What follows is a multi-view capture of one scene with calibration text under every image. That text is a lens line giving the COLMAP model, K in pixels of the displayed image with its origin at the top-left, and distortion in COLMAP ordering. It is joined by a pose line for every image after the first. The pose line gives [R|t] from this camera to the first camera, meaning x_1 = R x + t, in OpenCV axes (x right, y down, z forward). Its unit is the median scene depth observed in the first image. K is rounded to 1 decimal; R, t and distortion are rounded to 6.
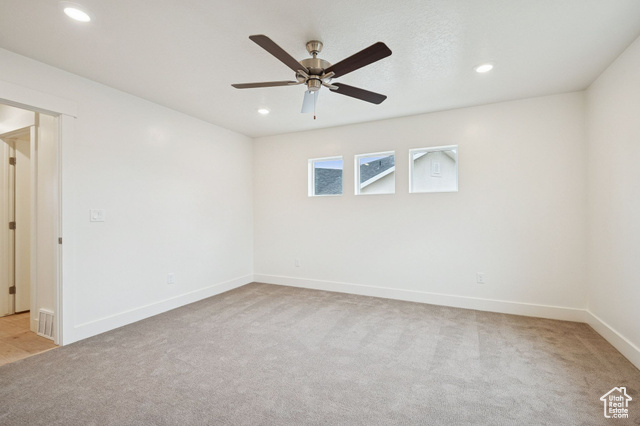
lens RADIAL K [[293.8, 0, 324.1], [0, 293.8, 214.1], [0, 0, 1]] dist [0.003736, -0.003642]
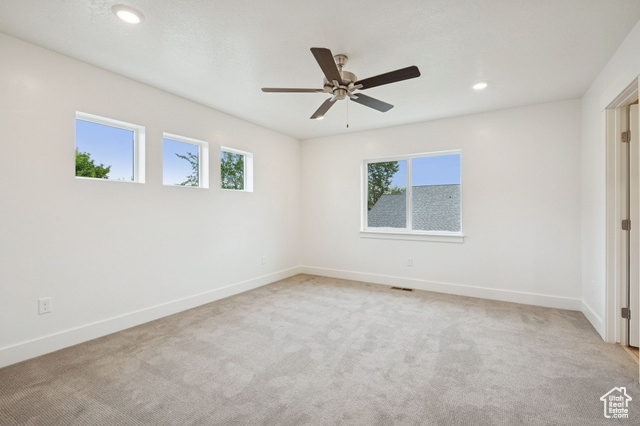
lens RADIAL K [[293.8, 0, 321.8], [0, 293.8, 212.9], [0, 0, 1]] dist [0.003736, -0.003642]
pose [[0.070089, -0.000295, 0.997541, -0.835518], [-0.001722, 0.999998, 0.000416, 0.006124], [-0.997539, -0.001746, 0.070088, 0.727842]]
